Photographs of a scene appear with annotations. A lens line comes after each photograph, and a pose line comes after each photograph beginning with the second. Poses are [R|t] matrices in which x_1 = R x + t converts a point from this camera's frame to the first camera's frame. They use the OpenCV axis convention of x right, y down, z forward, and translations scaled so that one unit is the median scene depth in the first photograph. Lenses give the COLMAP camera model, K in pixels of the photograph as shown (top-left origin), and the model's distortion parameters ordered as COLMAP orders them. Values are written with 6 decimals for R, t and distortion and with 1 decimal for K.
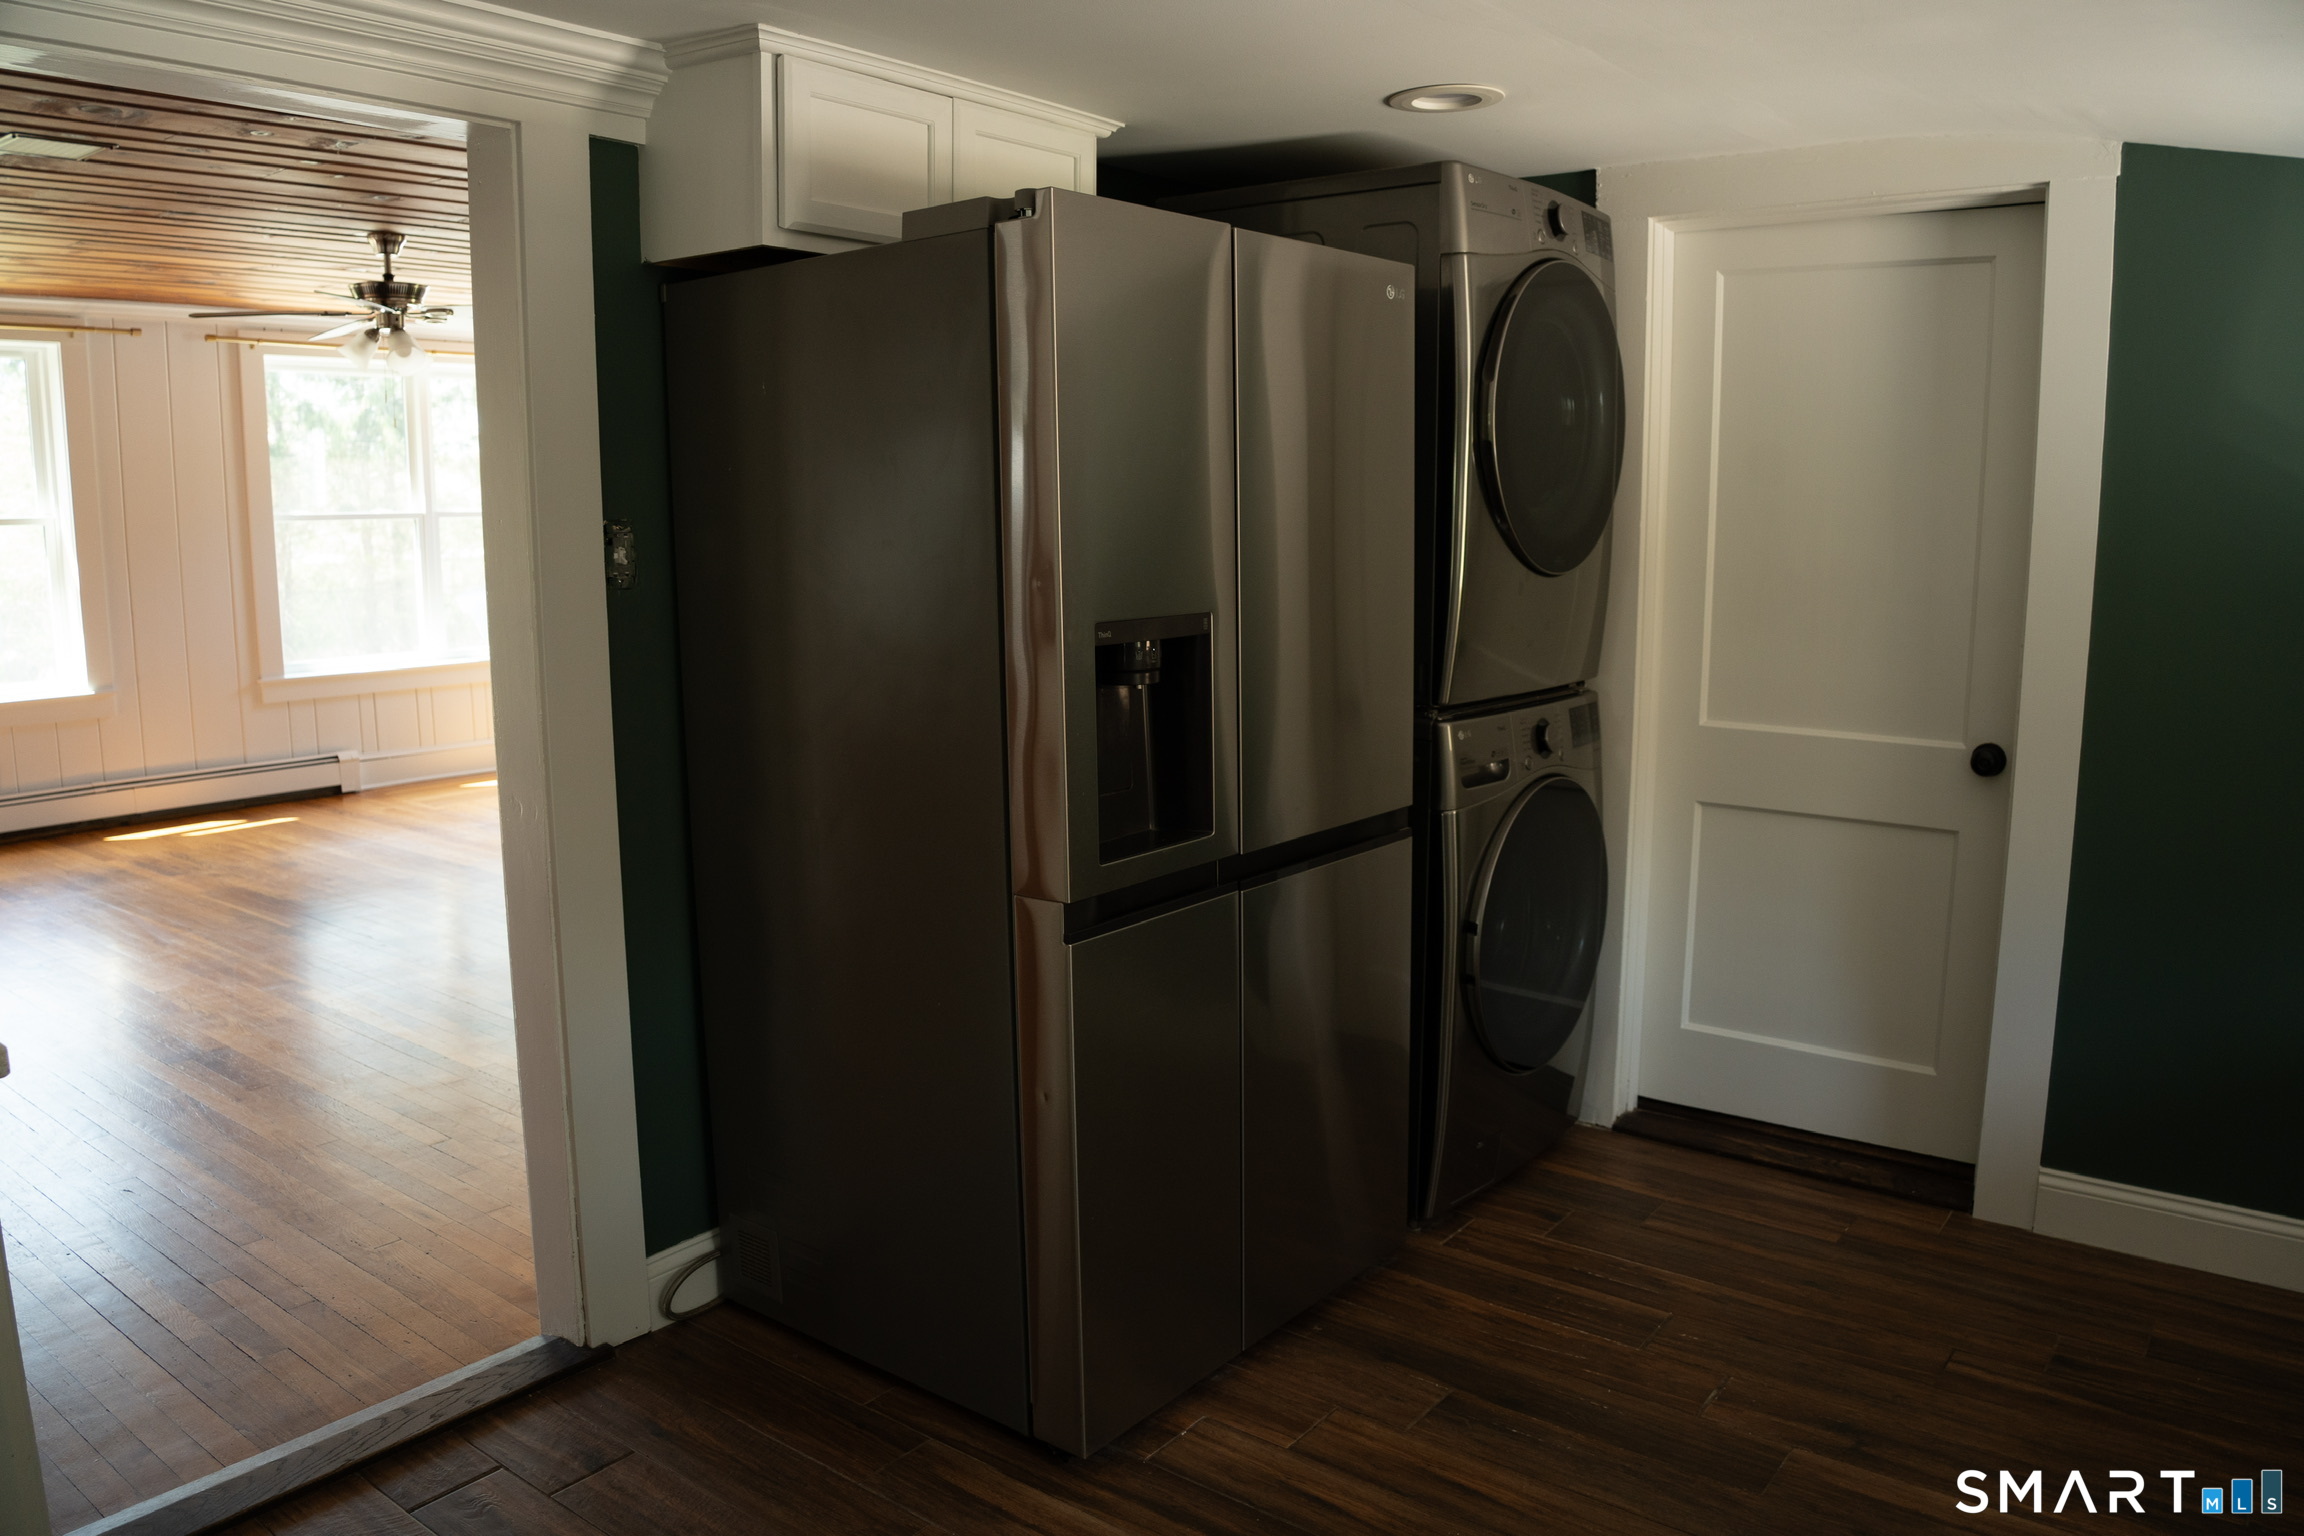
lens RADIAL K [[1637.4, 0, 1152.0], [0, 1637.4, 768.0], [0, 0, 1]] dist [-0.126982, 0.049353]
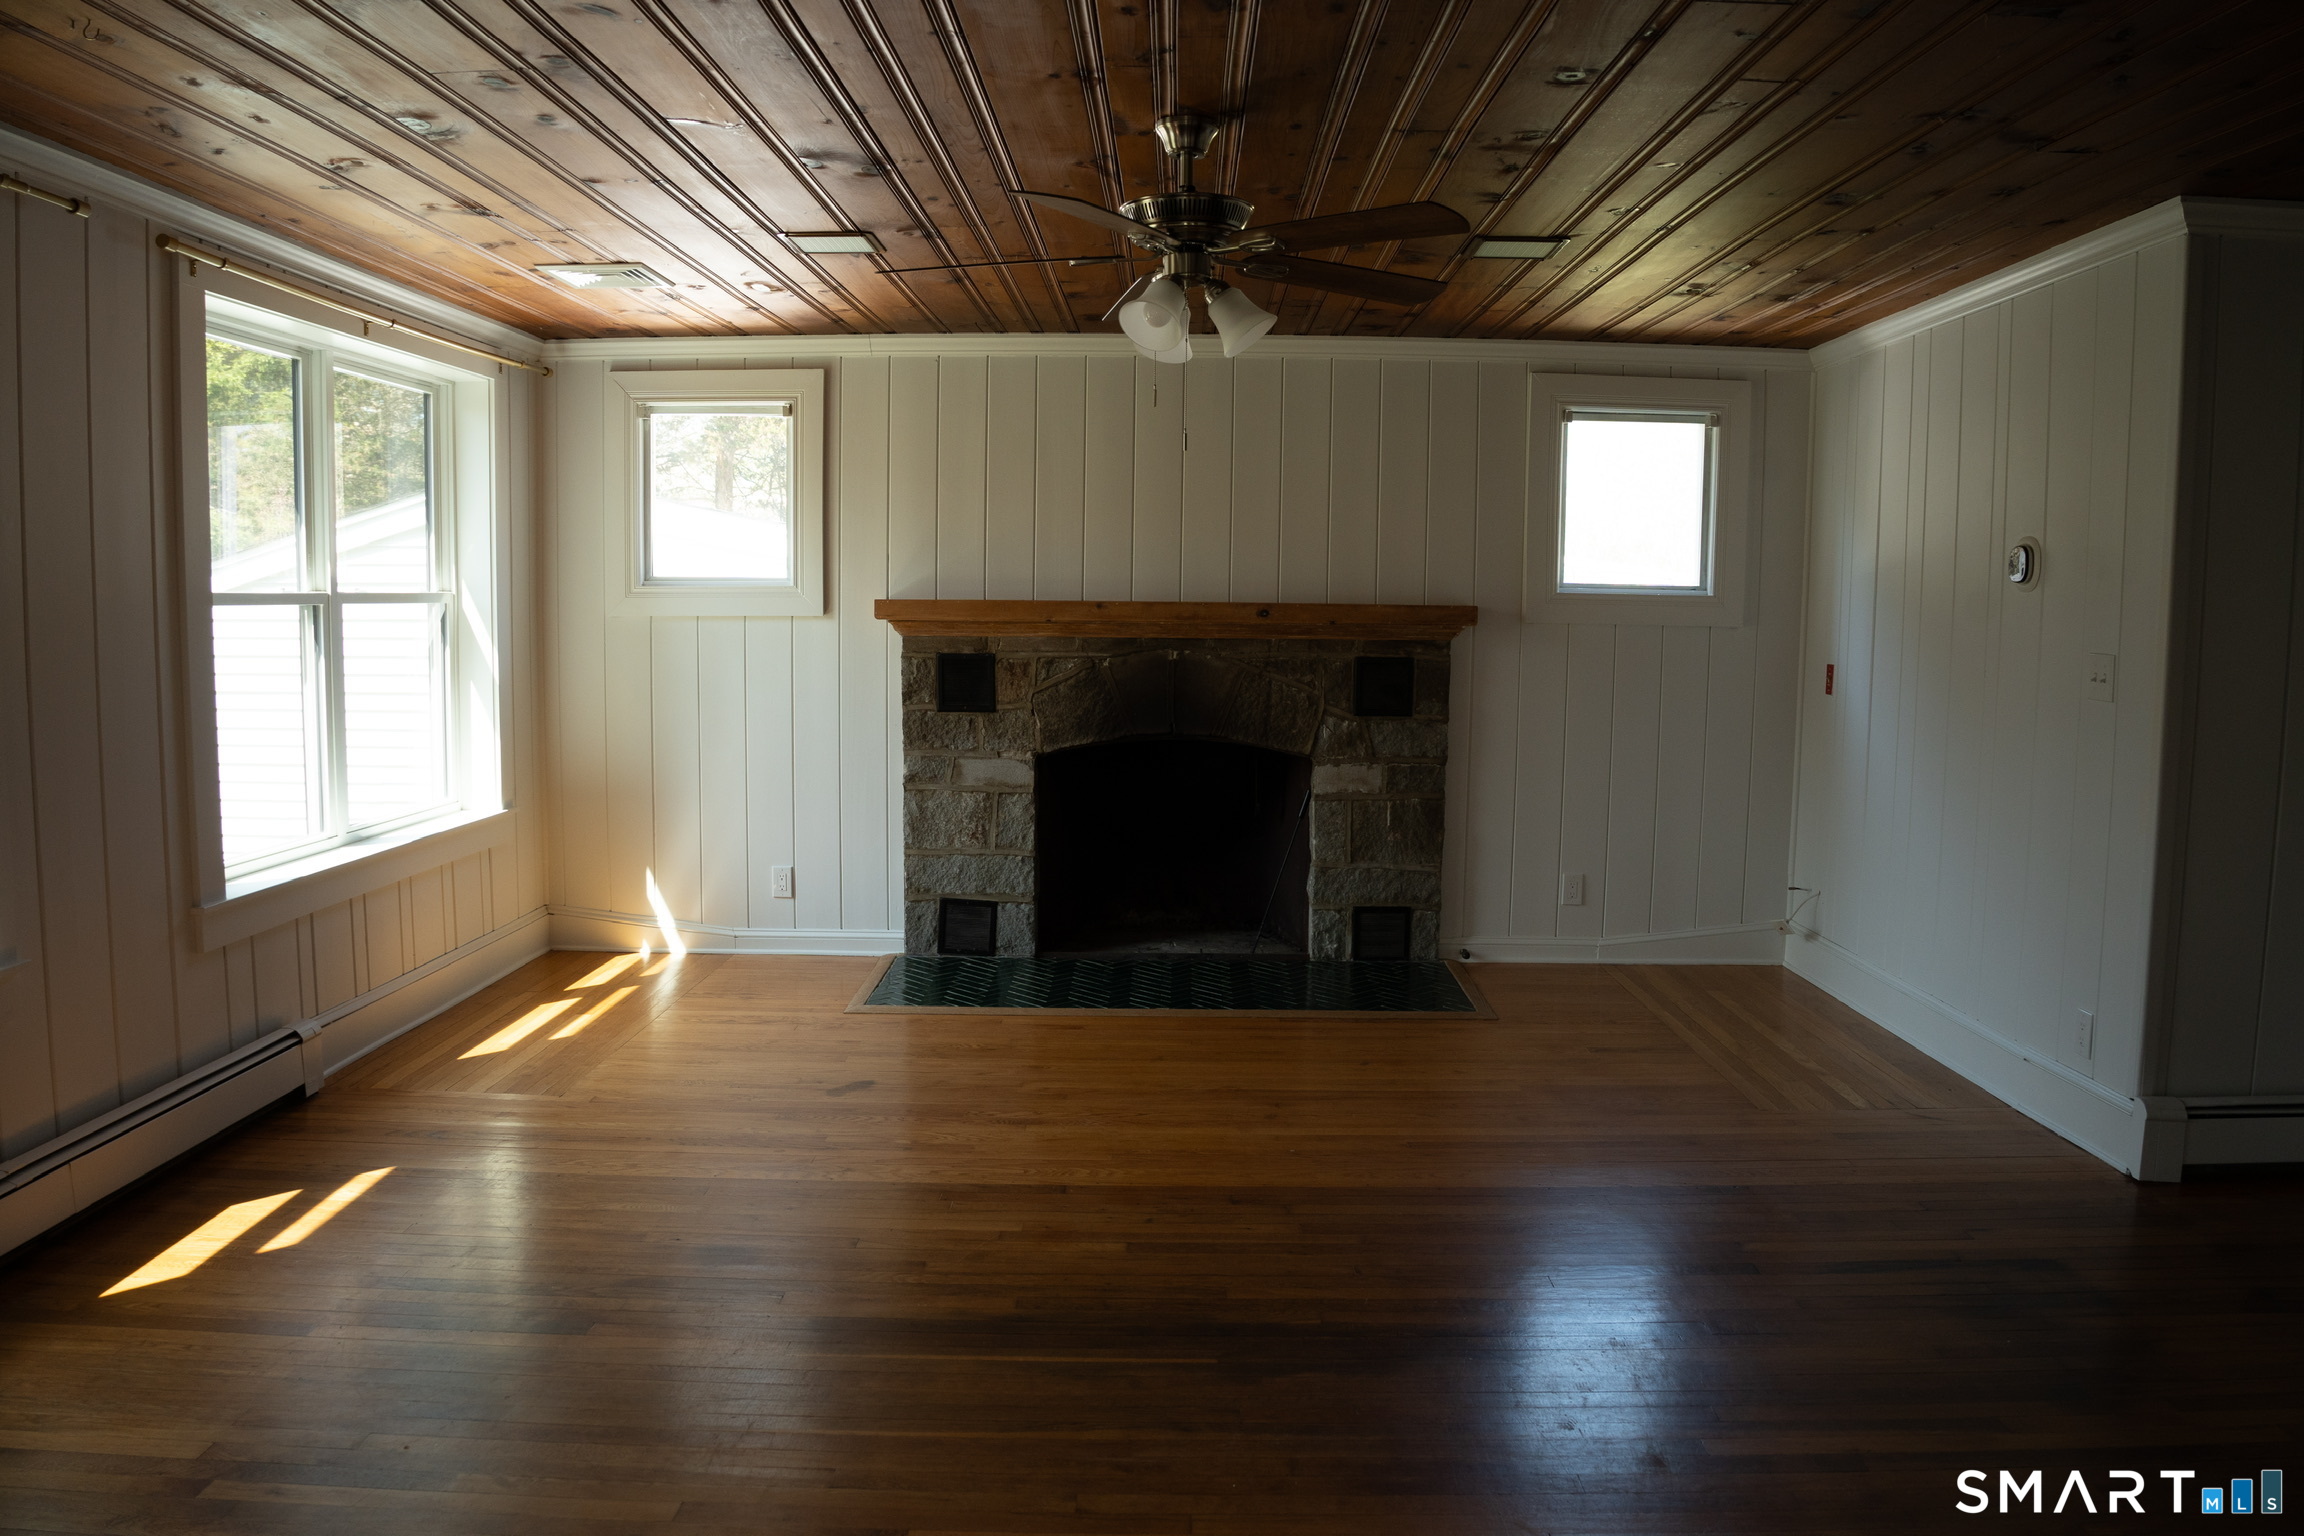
lens RADIAL K [[1646.9, 0, 1152.5], [0, 1646.9, 756.0], [0, 0, 1]] dist [-0.130619, 0.046325]
pose [[0.797131, -0.050509, 0.601690, -0.691271], [0.085050, 0.995952, -0.029072, -0.070826], [-0.597787, 0.074348, 0.798200, 0.435043]]
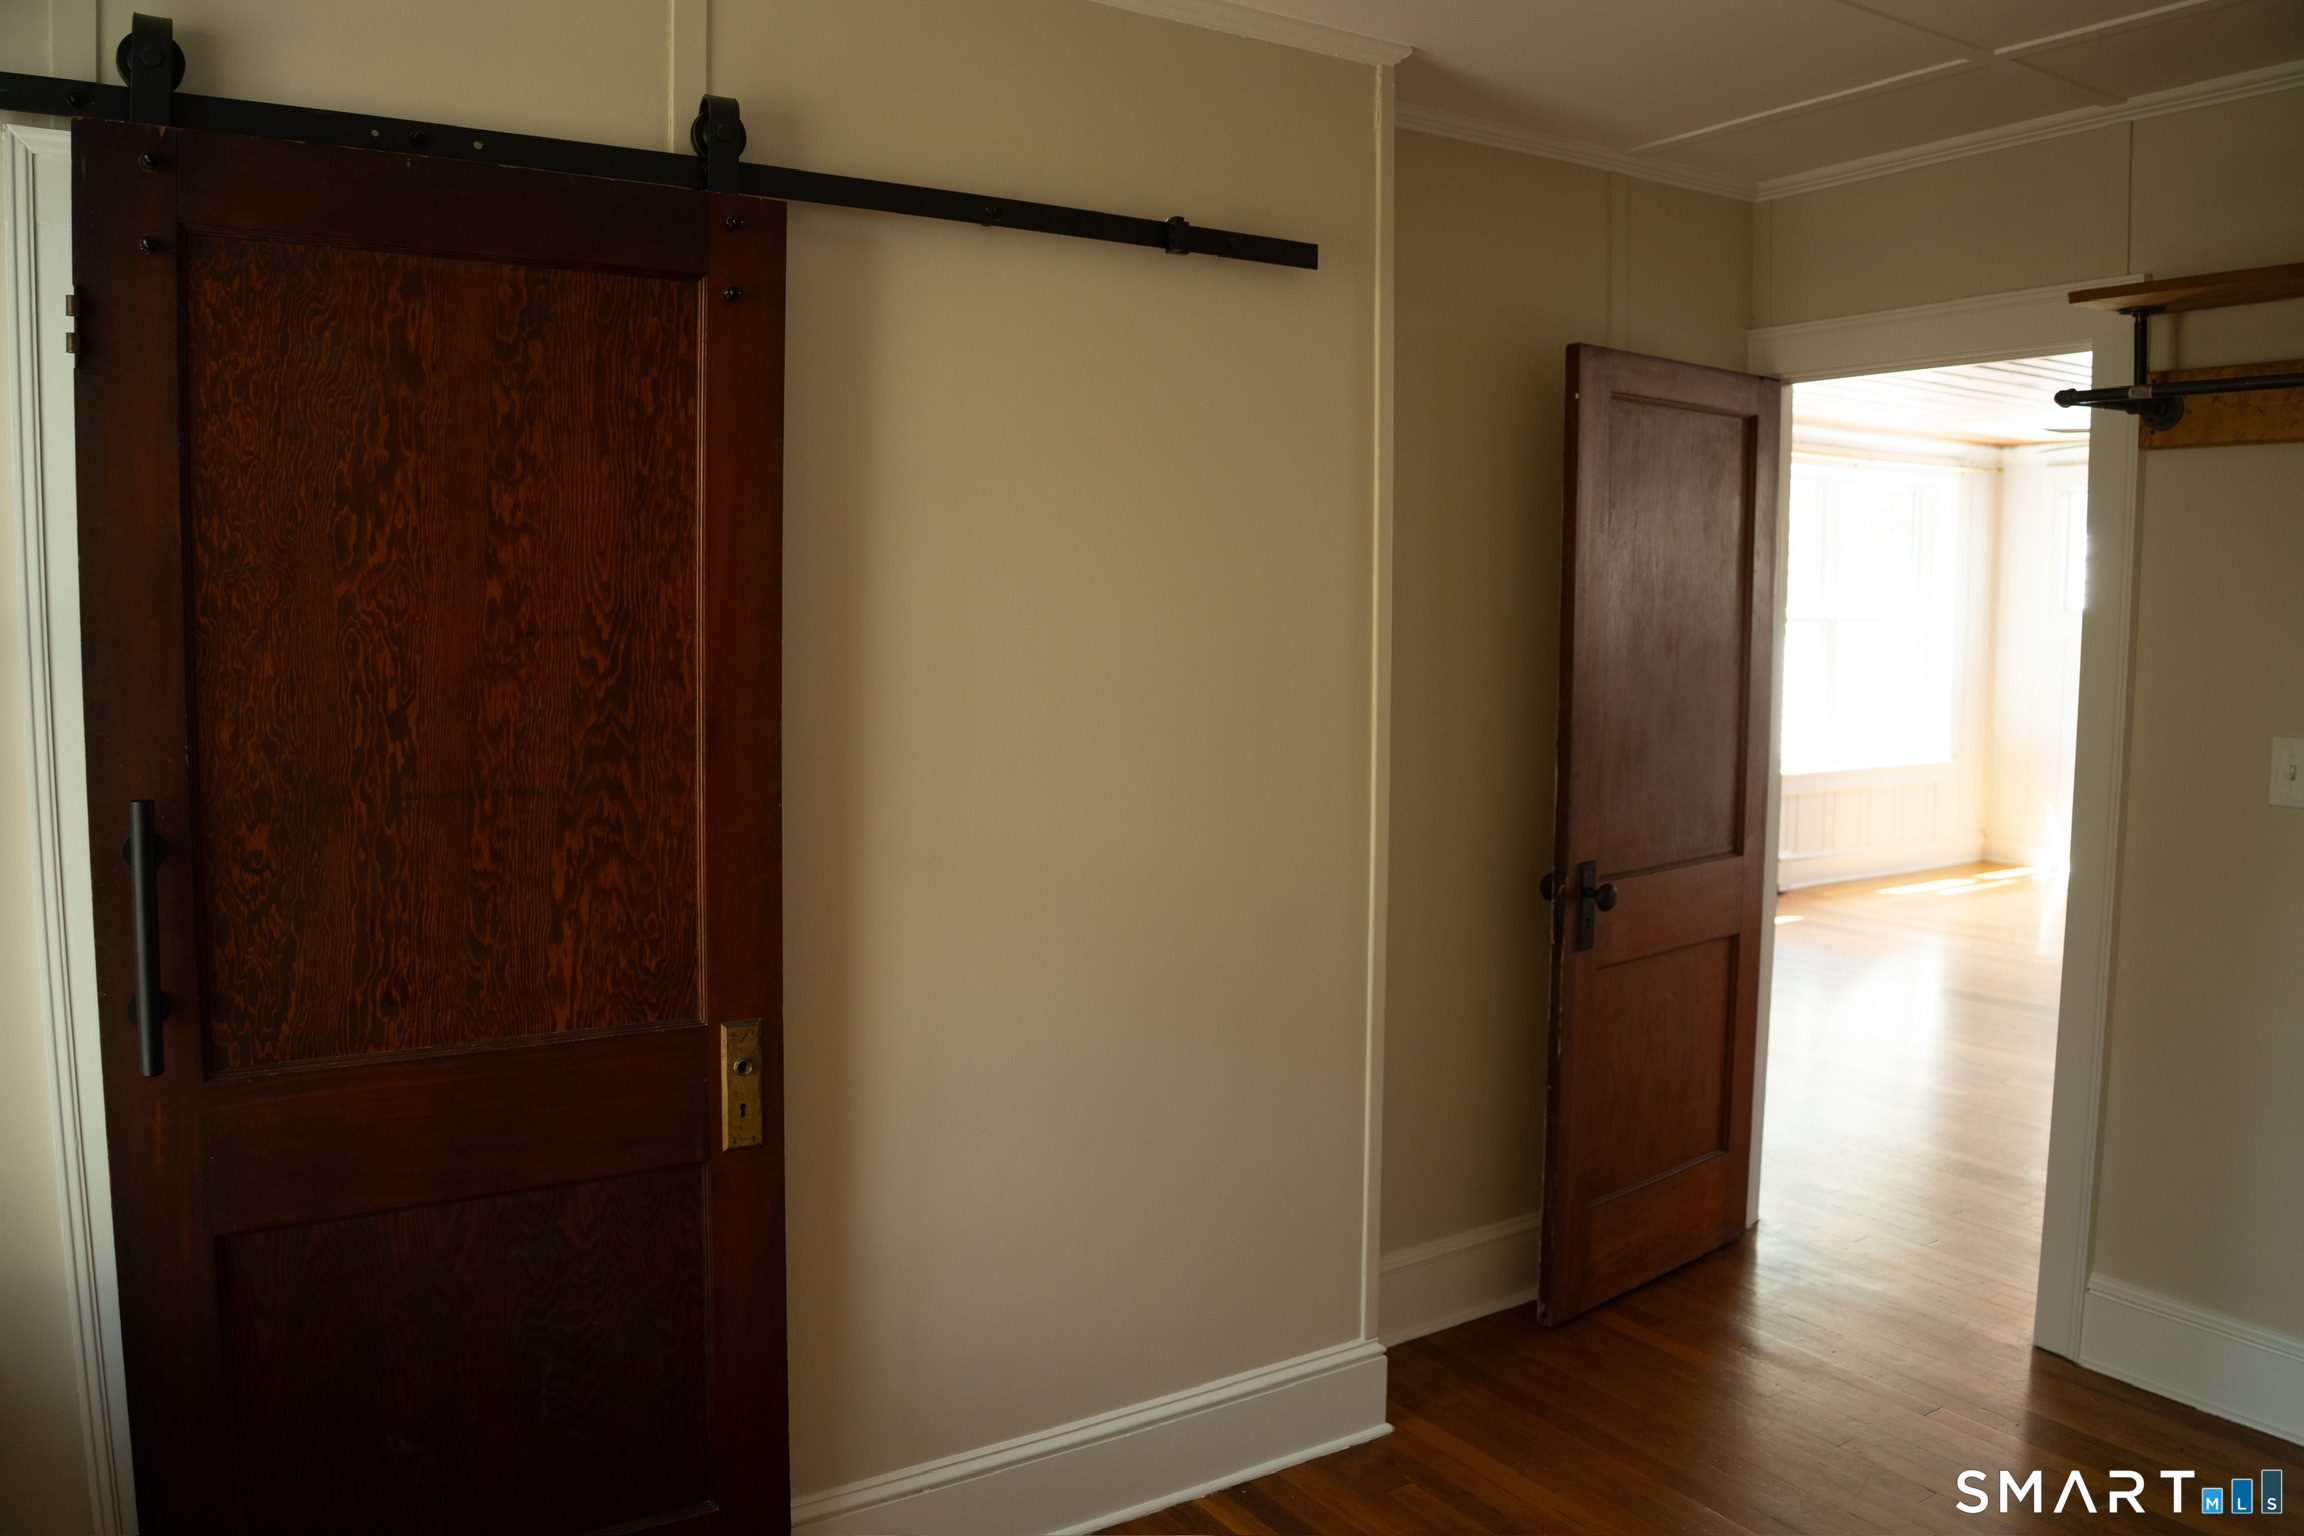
lens RADIAL K [[1654.4, 0, 1155.2], [0, 1654.4, 750.8], [0, 0, 1]] dist [-0.127840, 0.041554]
pose [[0.941261, 0.033197, -0.336045, -0.621555], [-0.057735, 0.996324, -0.063291, 0.016474], [0.332708, 0.078975, 0.939717, -0.116299]]
